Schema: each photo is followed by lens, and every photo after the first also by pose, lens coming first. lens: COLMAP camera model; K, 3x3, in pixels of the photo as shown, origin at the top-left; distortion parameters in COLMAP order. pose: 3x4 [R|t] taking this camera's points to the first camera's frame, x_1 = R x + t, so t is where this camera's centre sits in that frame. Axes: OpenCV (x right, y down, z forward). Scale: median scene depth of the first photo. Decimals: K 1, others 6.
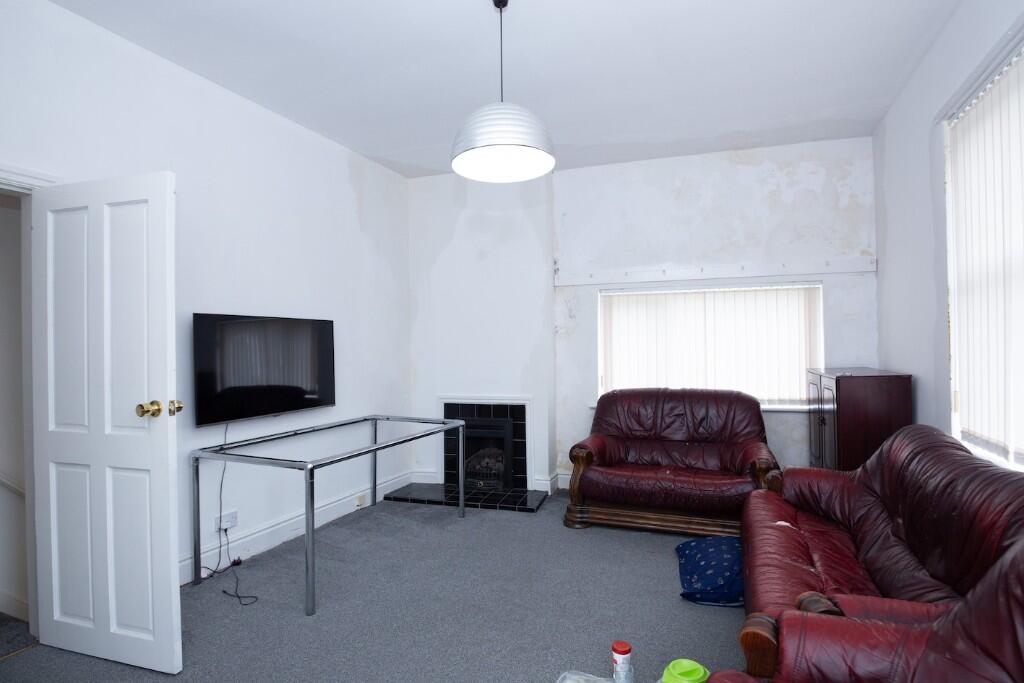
lens RADIAL K [[492.2, 0, 513.7], [0, 492.2, 349.5], [0, 0, 1]] dist [-0.000242, -0.000171]
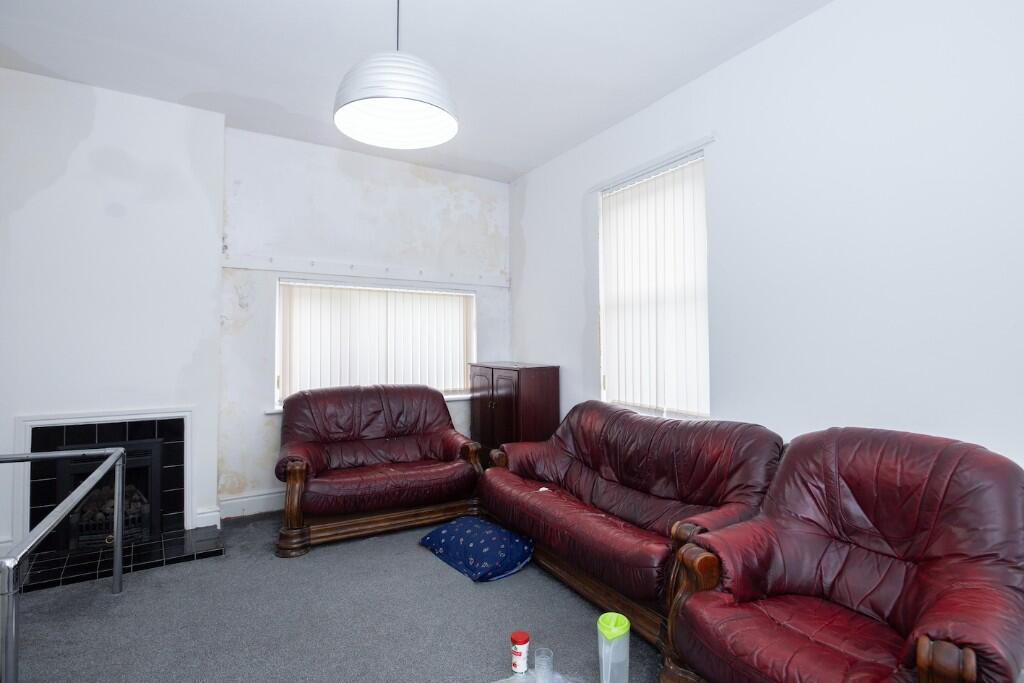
lens RADIAL K [[488.0, 0, 511.5], [0, 488.0, 333.1], [0, 0, 1]] dist [-0.000267, -0.000404]
pose [[0.673256, 0.027148, 0.738910, -0.219851], [-0.004708, 0.999463, -0.032431, 0.004046], [-0.739394, 0.018355, 0.673023, 0.131336]]
